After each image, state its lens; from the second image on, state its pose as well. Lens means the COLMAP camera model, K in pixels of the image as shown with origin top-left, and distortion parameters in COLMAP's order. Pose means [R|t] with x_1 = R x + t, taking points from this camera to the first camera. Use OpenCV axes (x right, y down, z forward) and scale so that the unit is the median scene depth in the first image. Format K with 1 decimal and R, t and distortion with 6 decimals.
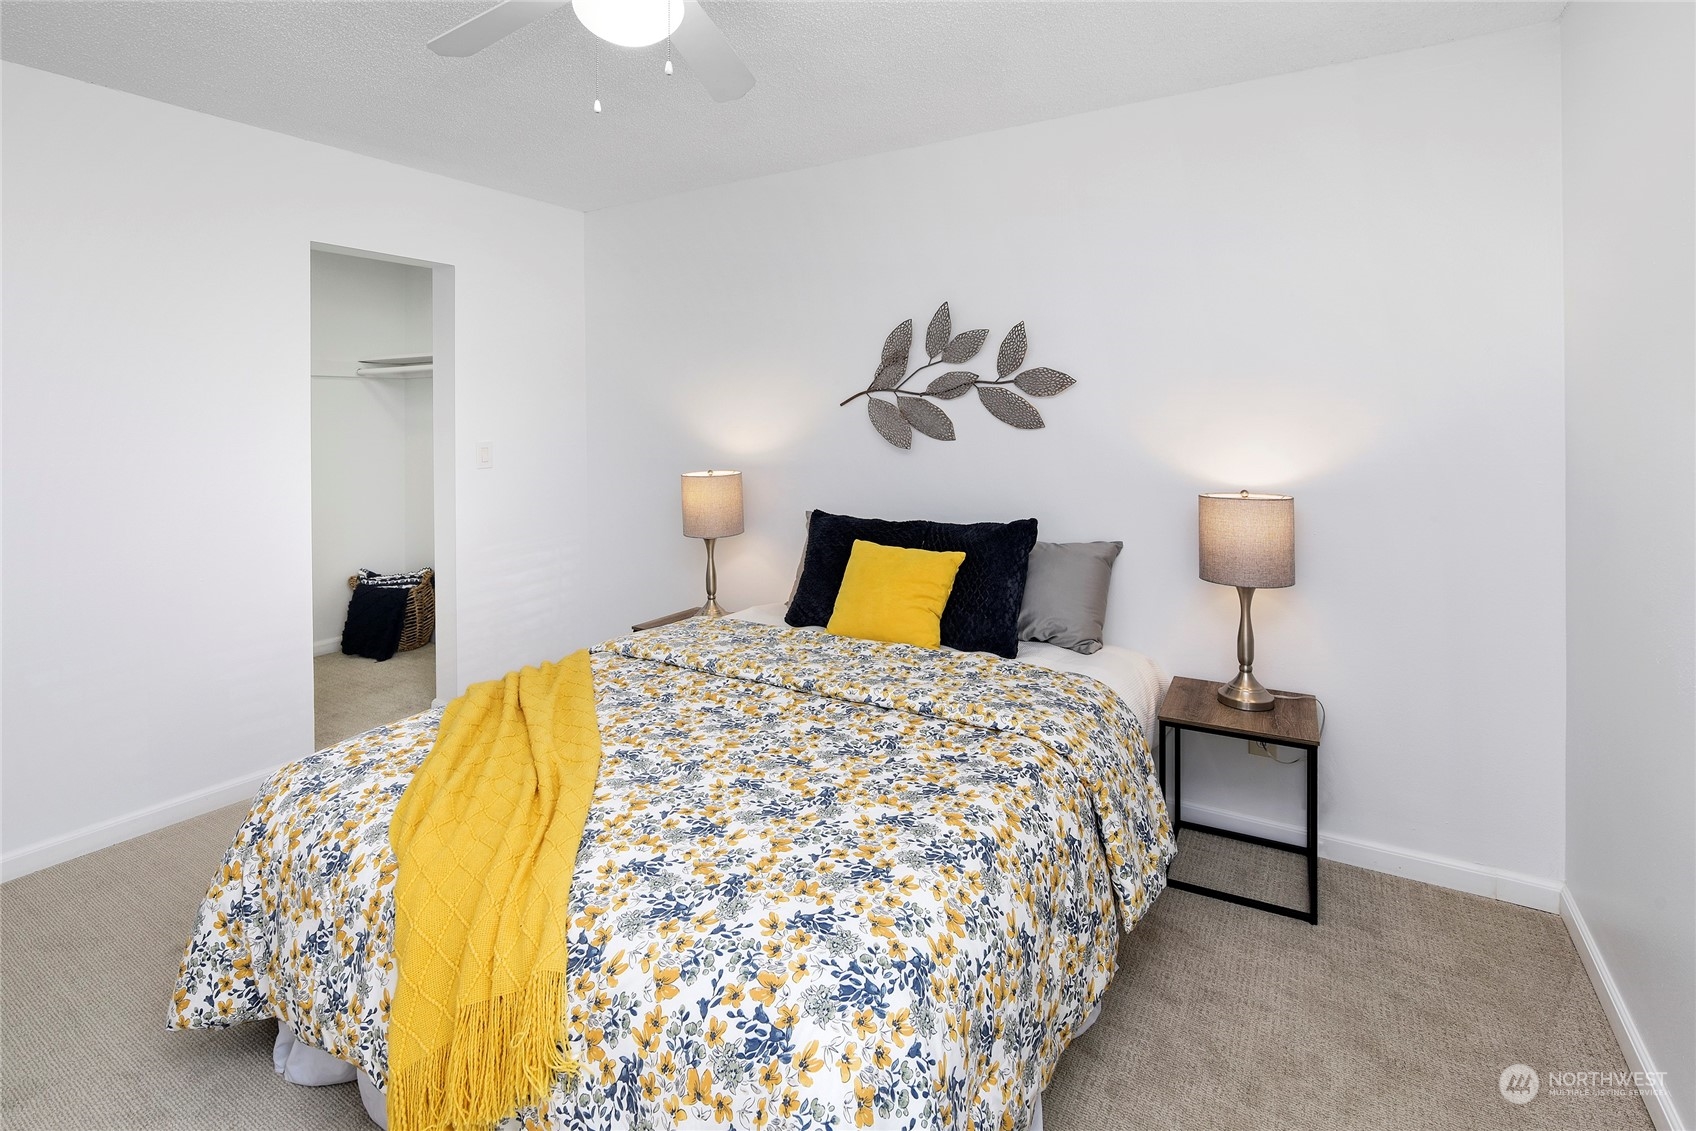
lens RADIAL K [[841.7, 0, 848.5], [0, 841.7, 543.6], [0, 0, 1]] dist [0.000466, 0.000234]
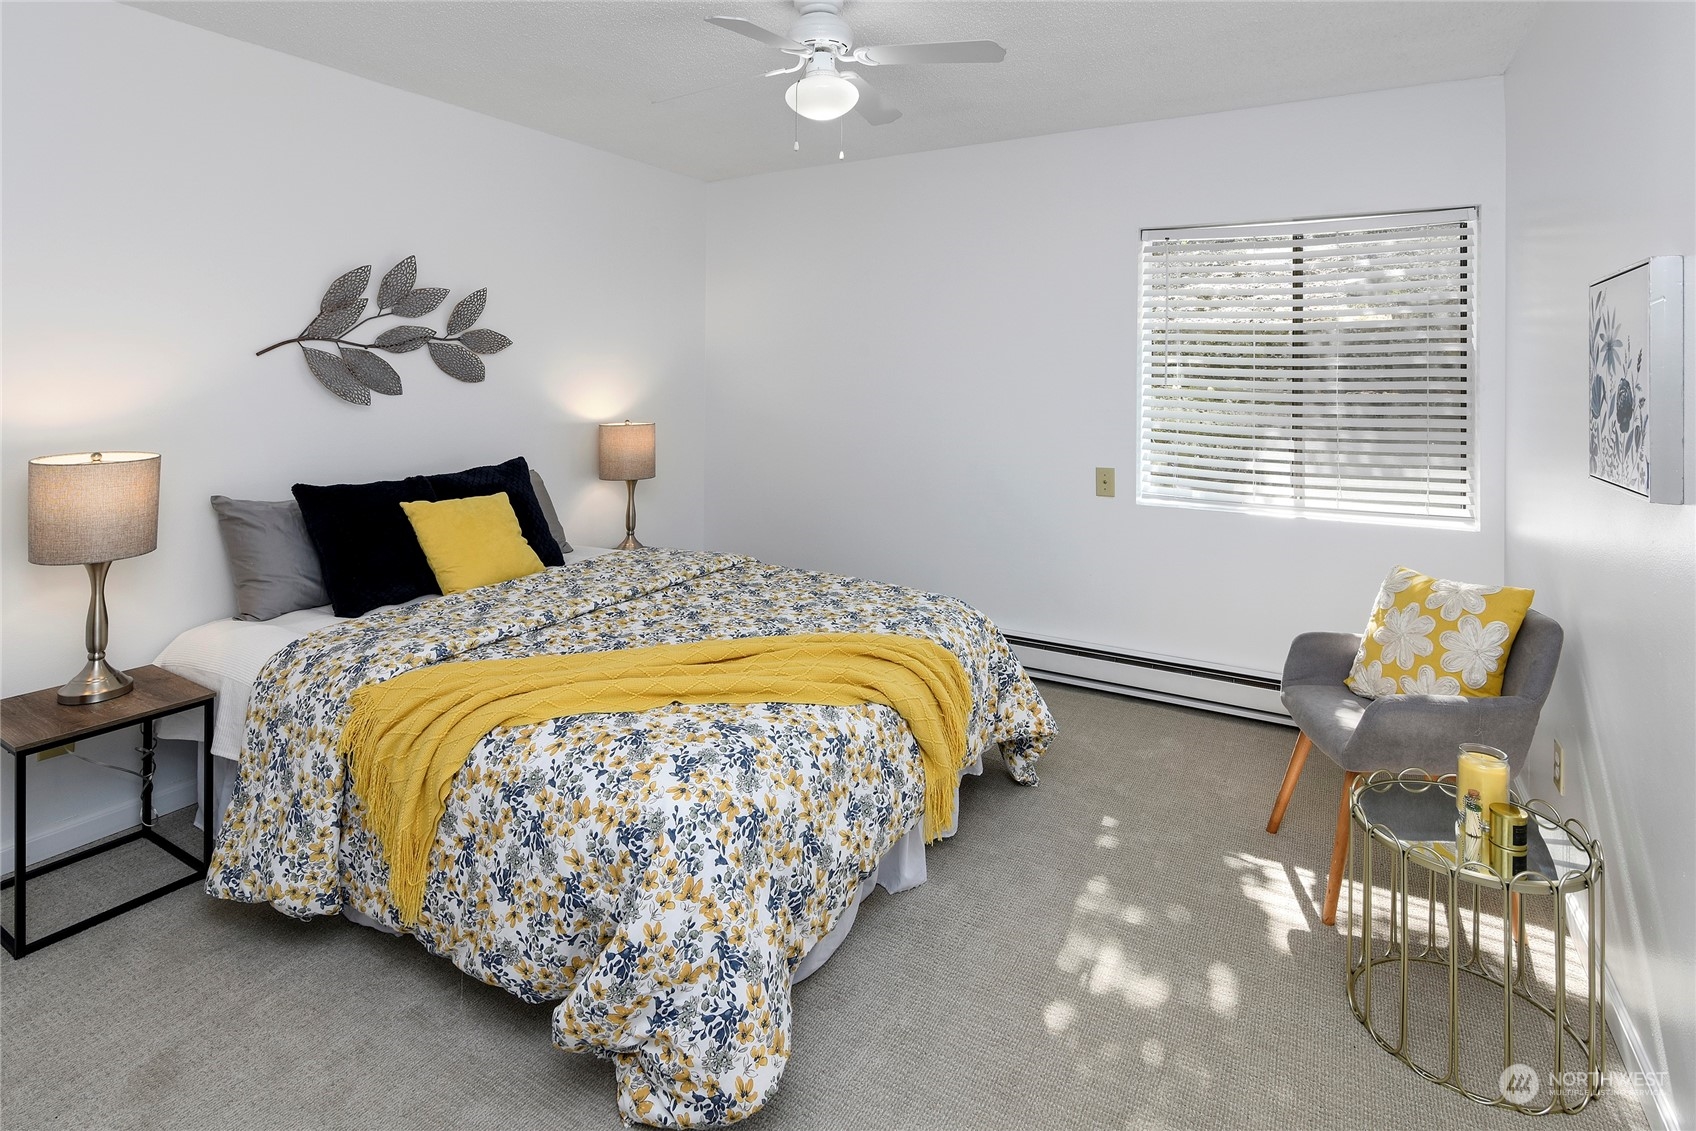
lens RADIAL K [[795.2, 0, 848.0], [0, 795.2, 565.5], [0, 0, 1]] dist [-0.010690, 0.000587]
pose [[0.006449, -0.230901, 0.972956, -0.845920], [0.134655, 0.964315, 0.227957, -0.071676], [-0.990872, 0.129543, 0.037311, 0.474044]]
